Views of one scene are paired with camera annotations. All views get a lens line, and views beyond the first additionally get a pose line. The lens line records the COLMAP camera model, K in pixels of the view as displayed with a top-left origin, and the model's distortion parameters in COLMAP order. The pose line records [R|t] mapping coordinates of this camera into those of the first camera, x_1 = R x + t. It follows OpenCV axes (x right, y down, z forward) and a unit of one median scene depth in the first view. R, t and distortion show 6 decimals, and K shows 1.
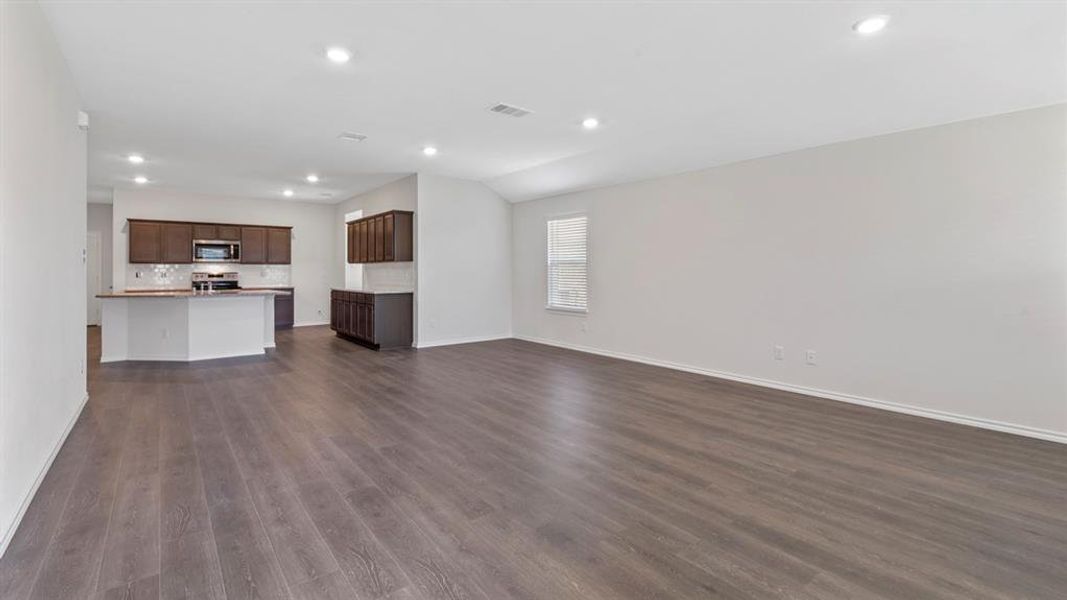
lens RADIAL K [[470.6, 0, 540.7], [0, 470.6, 286.6], [0, 0, 1]] dist [0.001805, 0.000170]
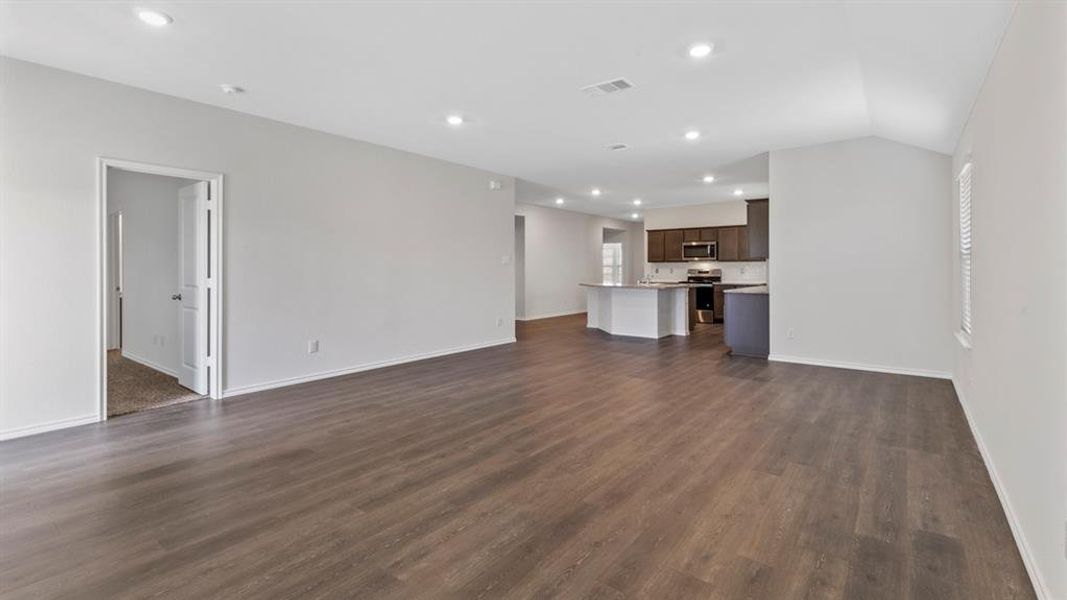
lens RADIAL K [[483.2, 0, 533.6], [0, 483.2, 268.6], [0, 0, 1]] dist [0.001950, -0.000189]
pose [[0.243119, -0.001372, -0.969996, 0.388882], [-0.029601, 0.999523, -0.008833, -0.009252], [0.969545, 0.030860, 0.242962, 0.318868]]
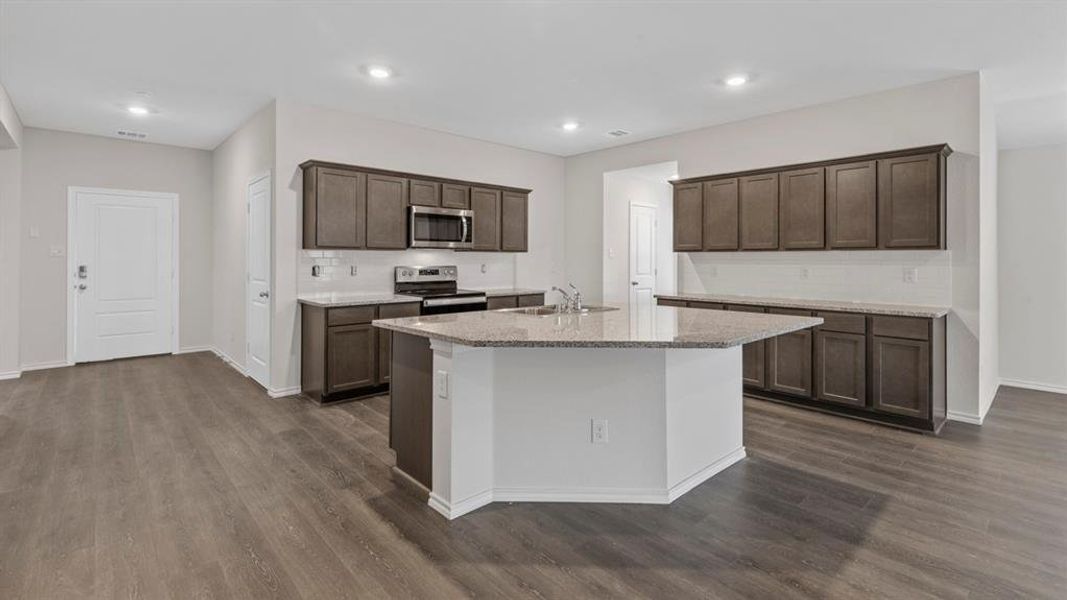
lens RADIAL K [[483.2, 0, 533.6], [0, 483.2, 268.6], [0, 0, 1]] dist [0.001950, -0.000189]
pose [[0.997569, 0.004423, 0.069547, -0.637332], [-0.003357, 0.999875, -0.015430, -0.019783], [-0.069607, 0.015159, 0.997459, 0.442060]]
